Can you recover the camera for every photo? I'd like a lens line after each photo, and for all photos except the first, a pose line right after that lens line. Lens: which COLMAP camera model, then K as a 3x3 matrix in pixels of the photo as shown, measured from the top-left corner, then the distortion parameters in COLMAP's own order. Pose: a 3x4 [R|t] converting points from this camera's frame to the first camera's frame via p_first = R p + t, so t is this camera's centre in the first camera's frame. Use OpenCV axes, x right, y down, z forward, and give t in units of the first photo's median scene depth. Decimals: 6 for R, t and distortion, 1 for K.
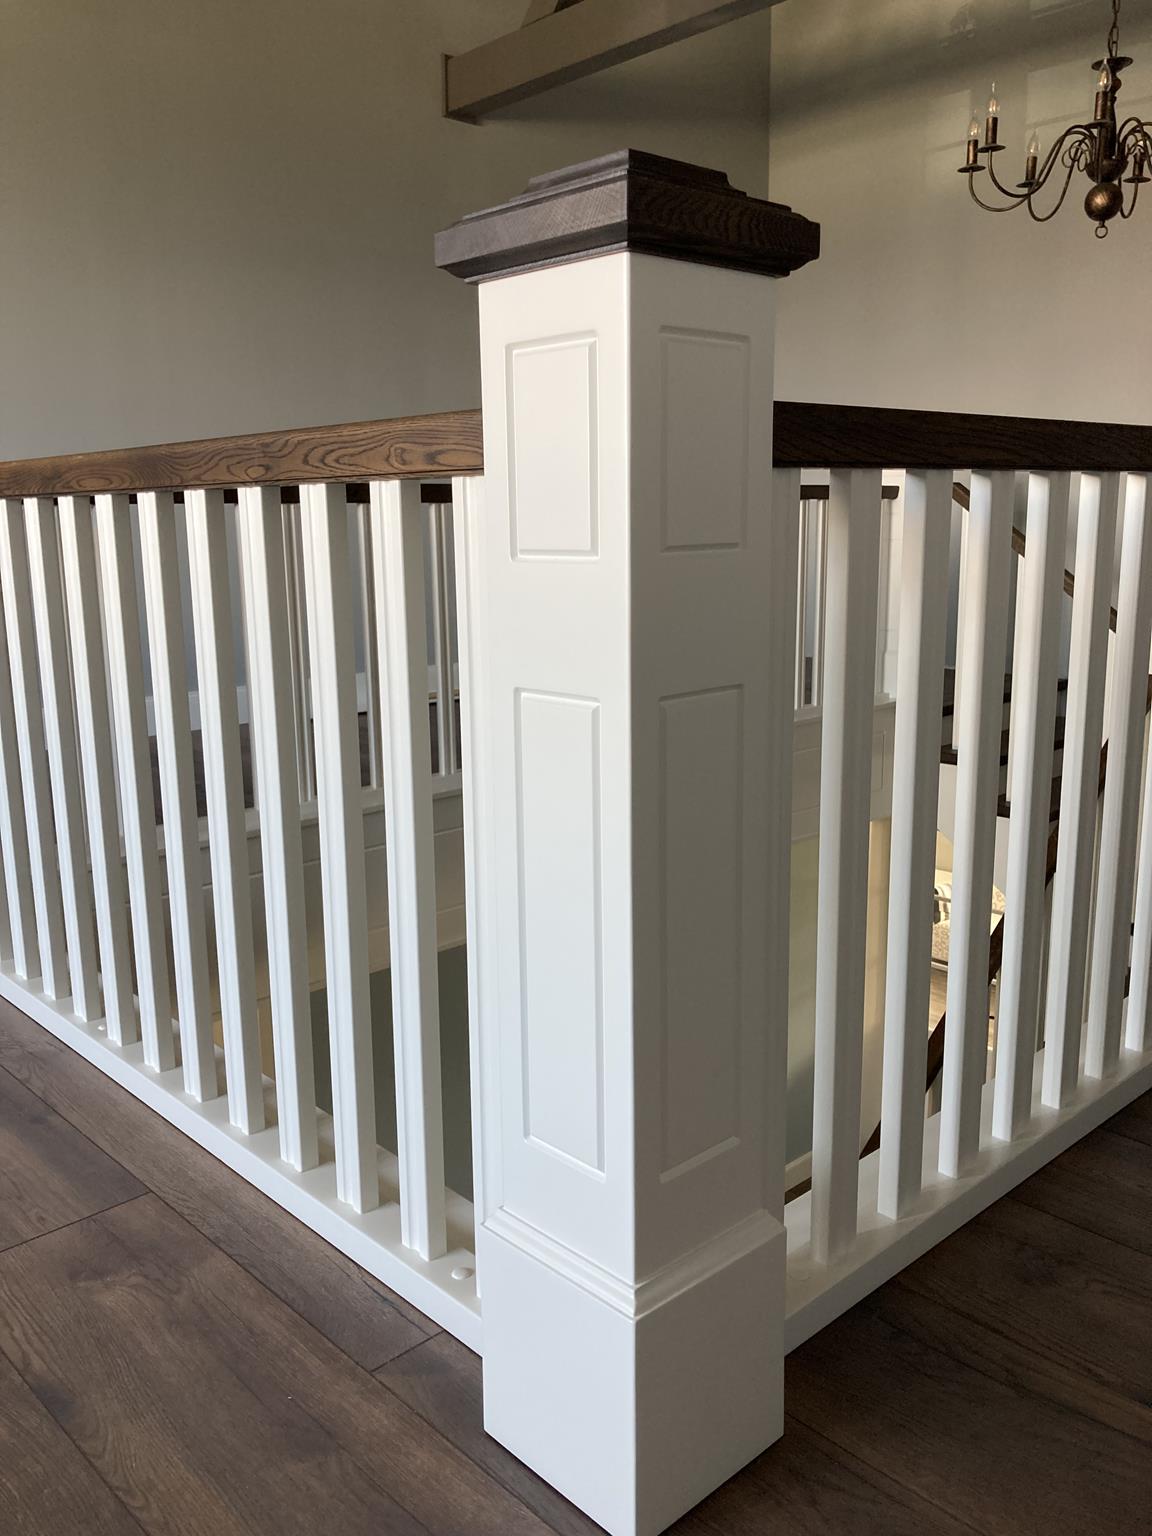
lens RADIAL K [[1261.4, 0, 546.7], [0, 1261.4, 765.9], [0, 0, 1]] dist [0.029286, -0.025366]
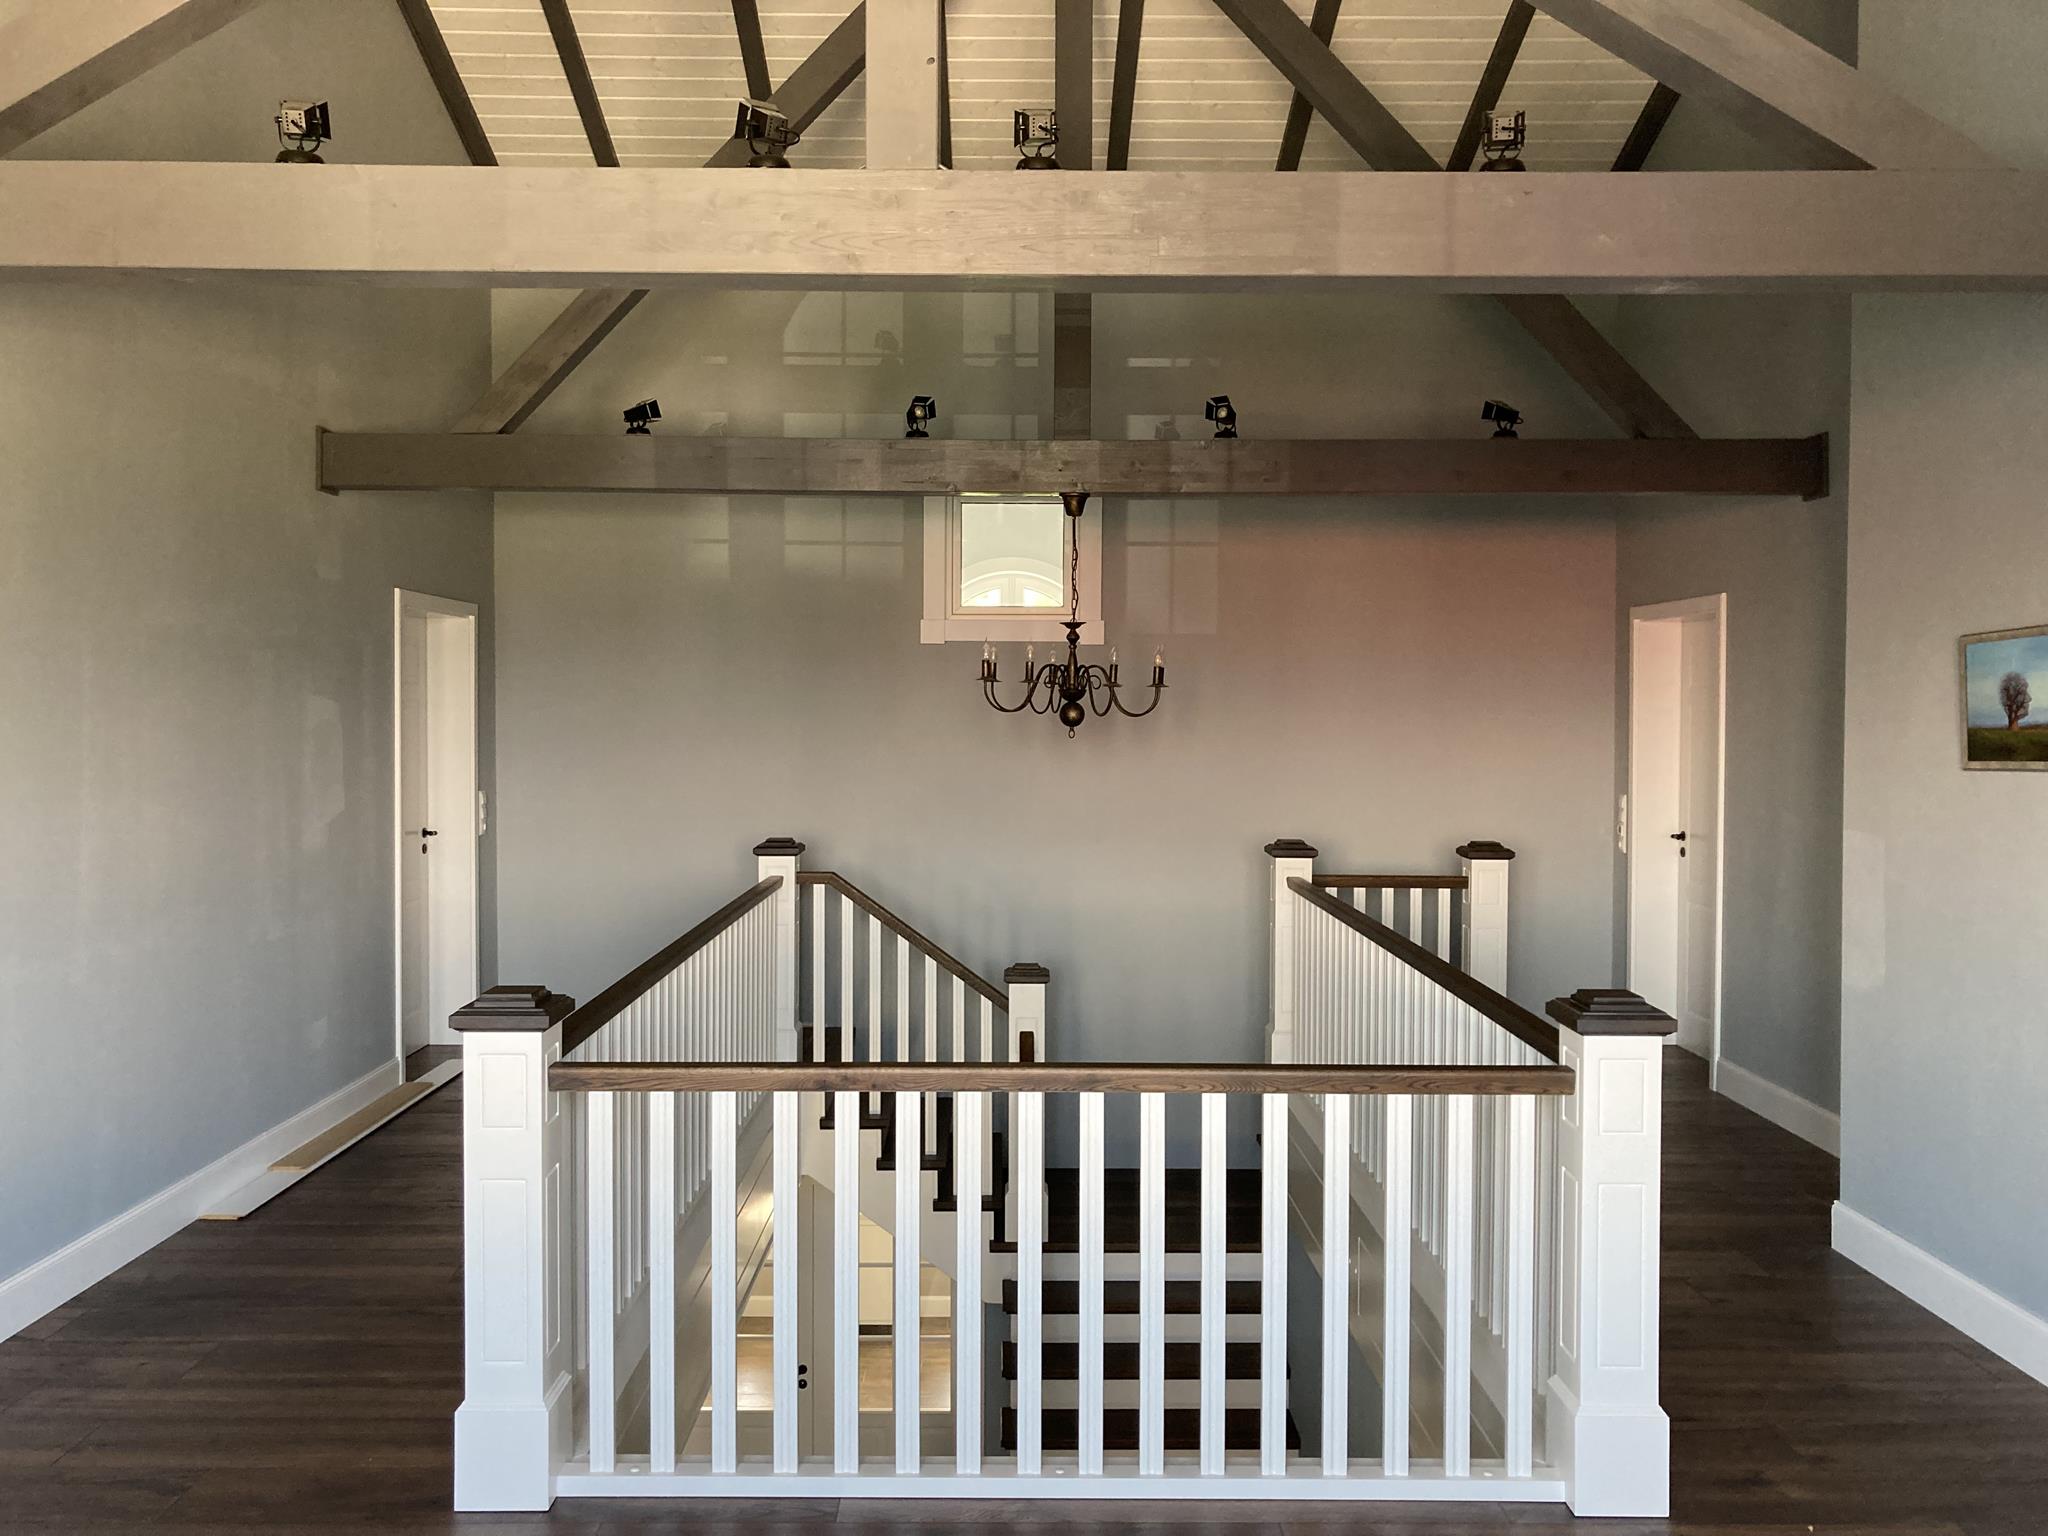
lens RADIAL K [[1681.8, 0, 1030.2], [0, 1681.8, 771.2], [0, 0, 1]] dist [0.029286, -0.025366]
pose [[0.670052, -0.005334, 0.742295, -0.947598], [0.133417, 0.984556, -0.113357, -0.182412], [-0.730226, 0.174990, 0.660415, -0.160167]]
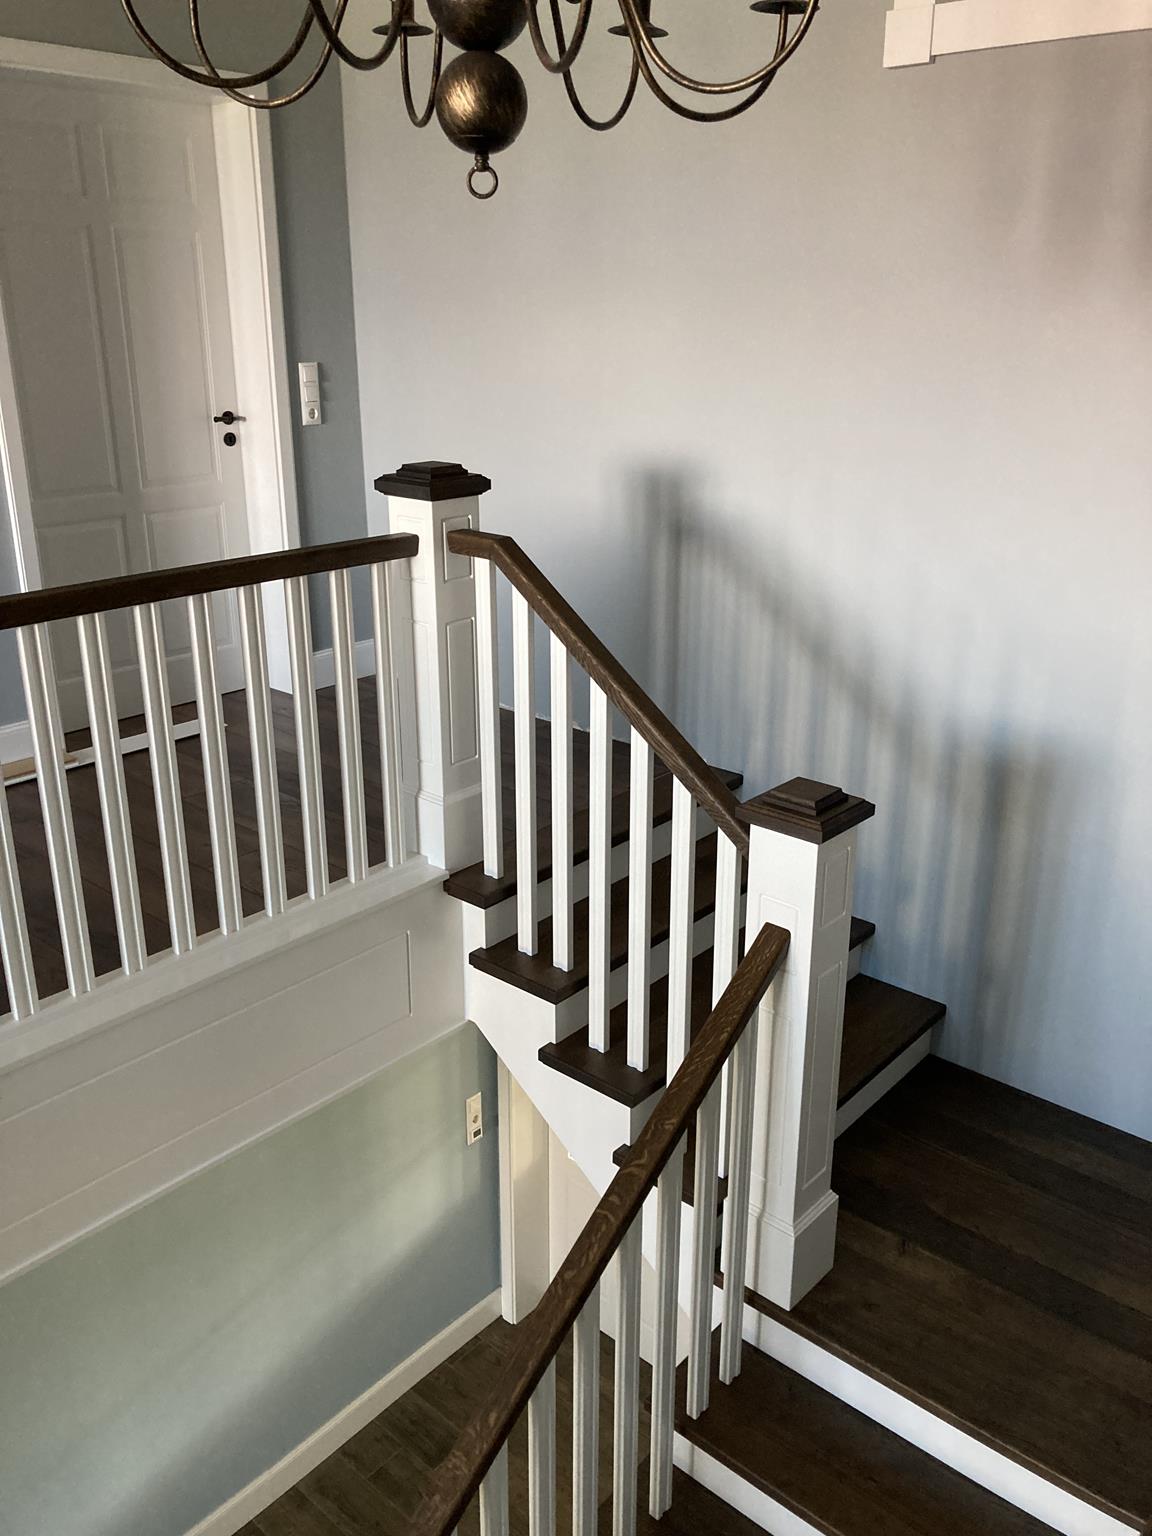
lens RADIAL K [[1261.4, 0, 563.8], [0, 1261.4, 748.8], [0, 0, 1]] dist [0.029286, -0.025366]
pose [[0.995434, -0.017760, 0.093780, 0.424419], [0.005225, 0.991202, 0.132256, -0.301290], [-0.095304, -0.131162, 0.986769, 0.594883]]
